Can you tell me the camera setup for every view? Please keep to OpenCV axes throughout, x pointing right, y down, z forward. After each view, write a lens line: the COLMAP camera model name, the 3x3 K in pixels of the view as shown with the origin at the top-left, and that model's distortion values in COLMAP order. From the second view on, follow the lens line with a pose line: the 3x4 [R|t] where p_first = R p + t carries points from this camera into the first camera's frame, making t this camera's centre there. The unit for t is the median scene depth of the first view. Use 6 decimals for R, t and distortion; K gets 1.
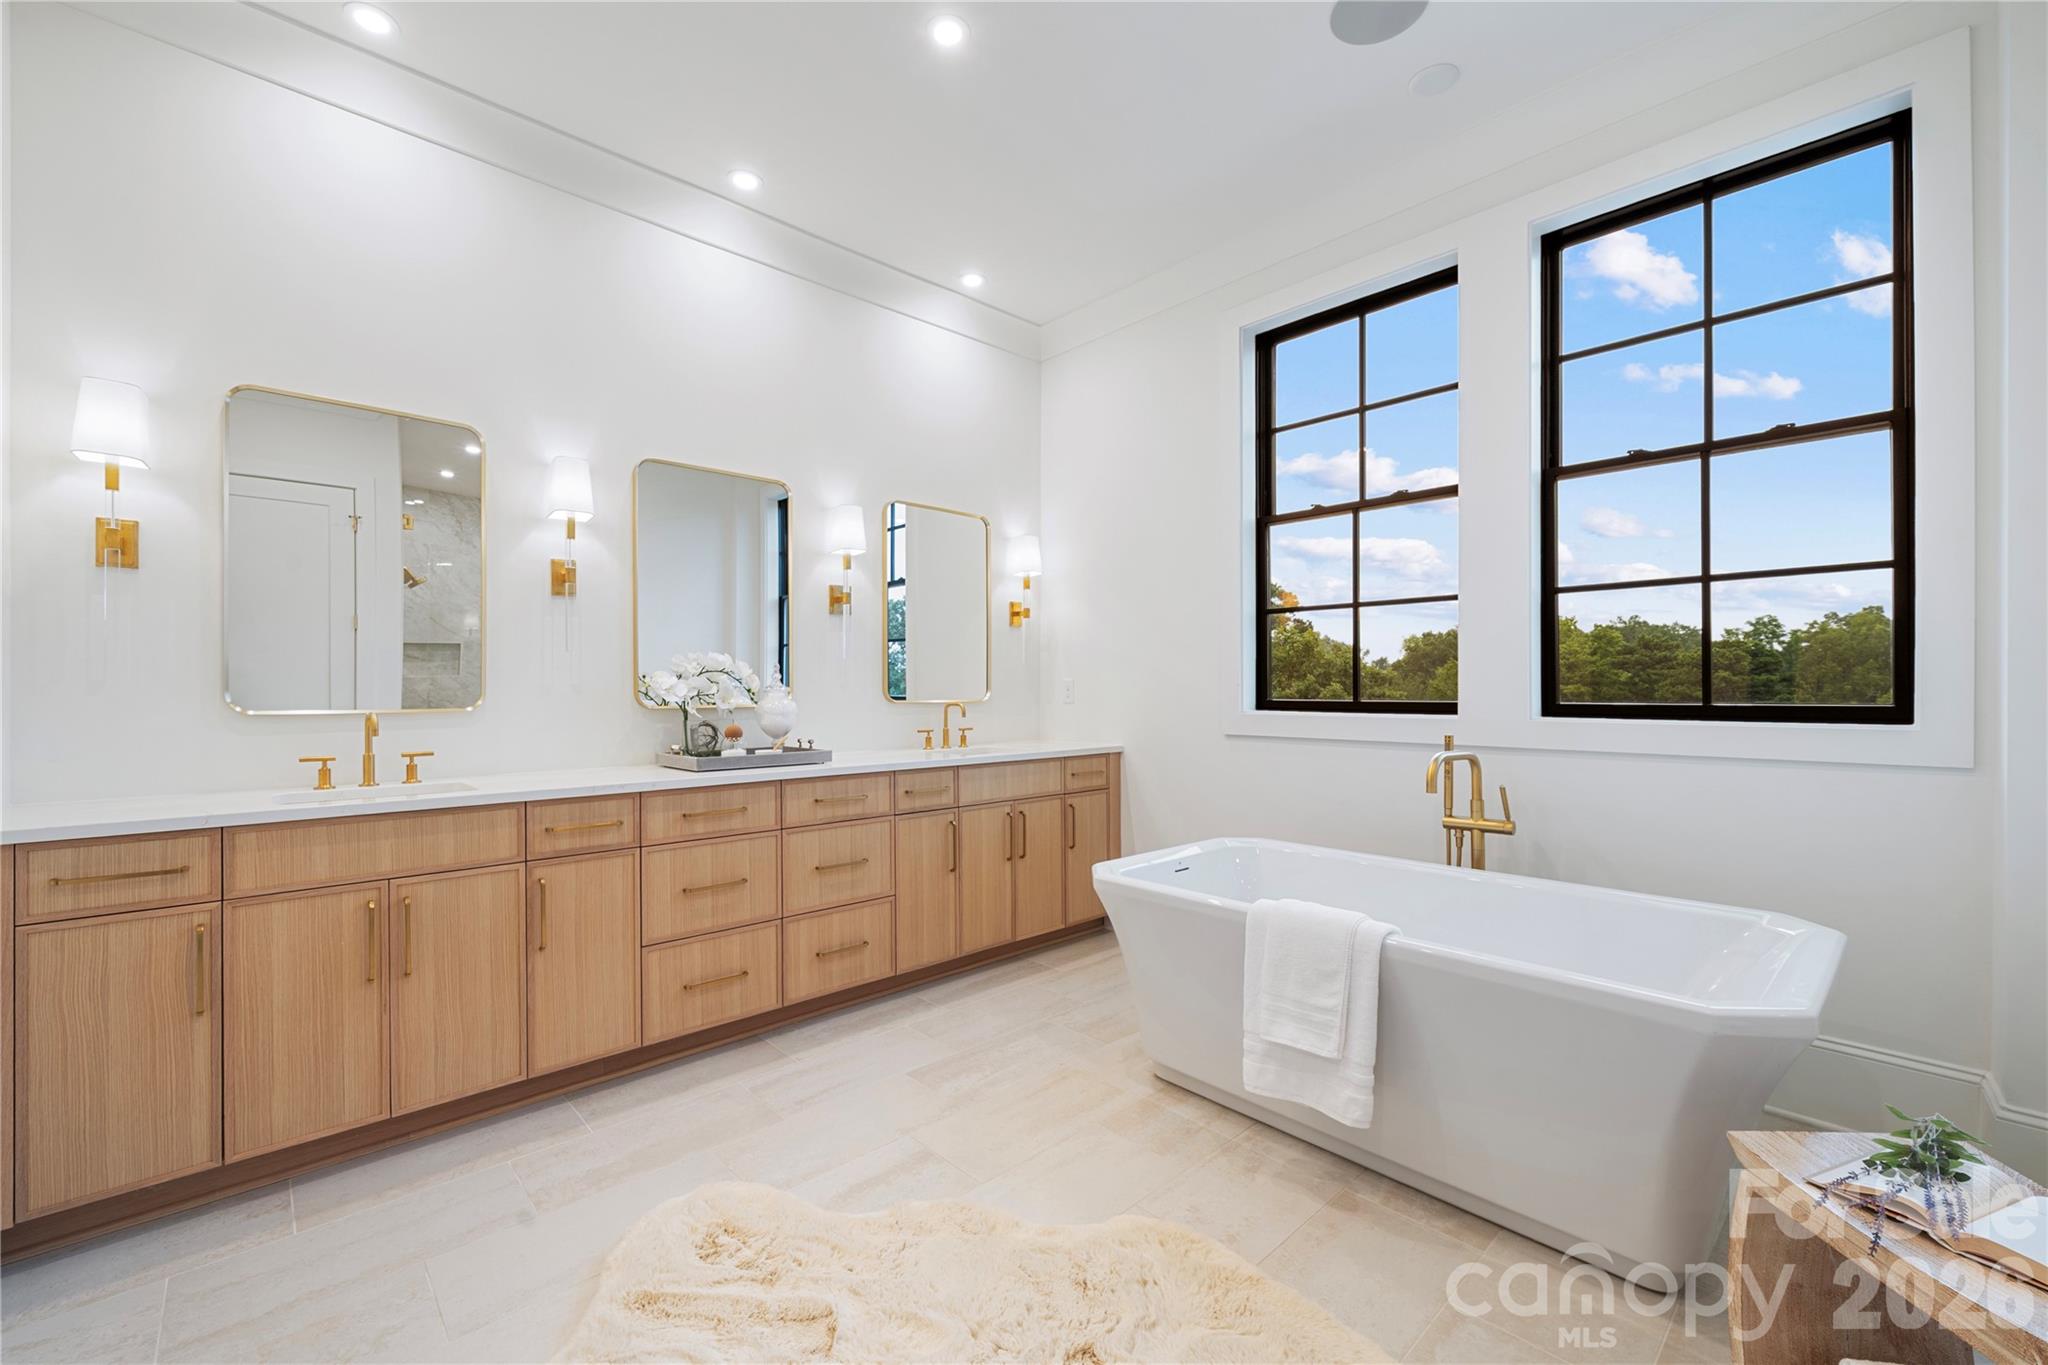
lens RADIAL K [[840.2, 0, 1022.5], [0, 840.2, 687.9], [0, 0, 1]] dist [0.001945, -0.000102]
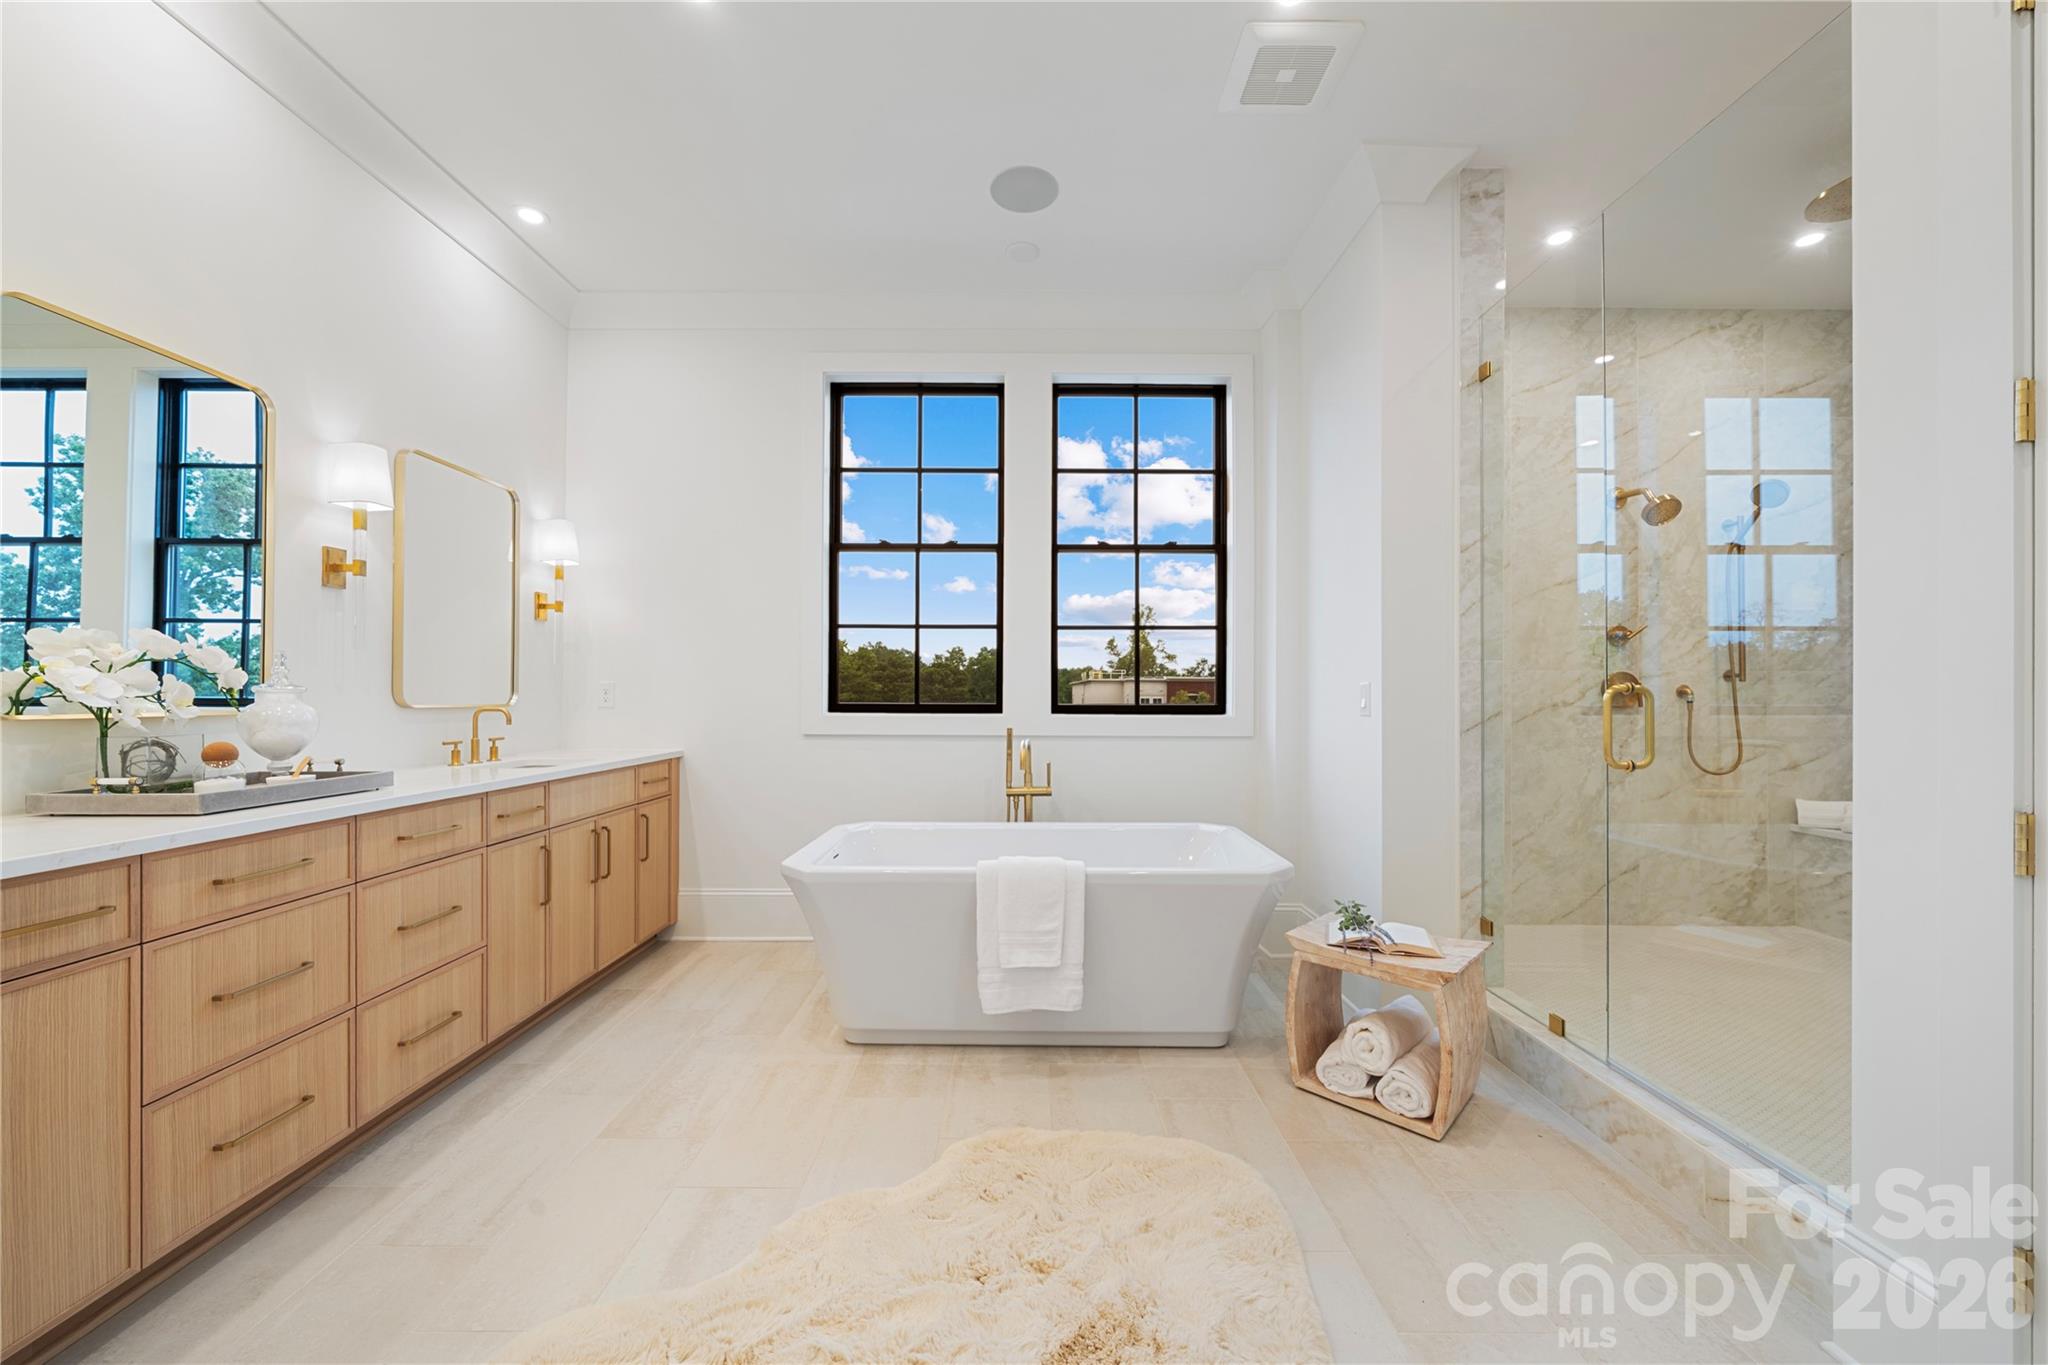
lens RADIAL K [[765.0, 0, 1027.0], [0, 765.0, 689.7], [0, 0, 1]] dist [-0.000700, -0.000241]
pose [[0.680039, 0.010313, 0.733103, -0.352456], [-0.005468, 0.999945, -0.008995, 0.004631], [-0.733155, 0.002108, 0.680058, 0.122401]]
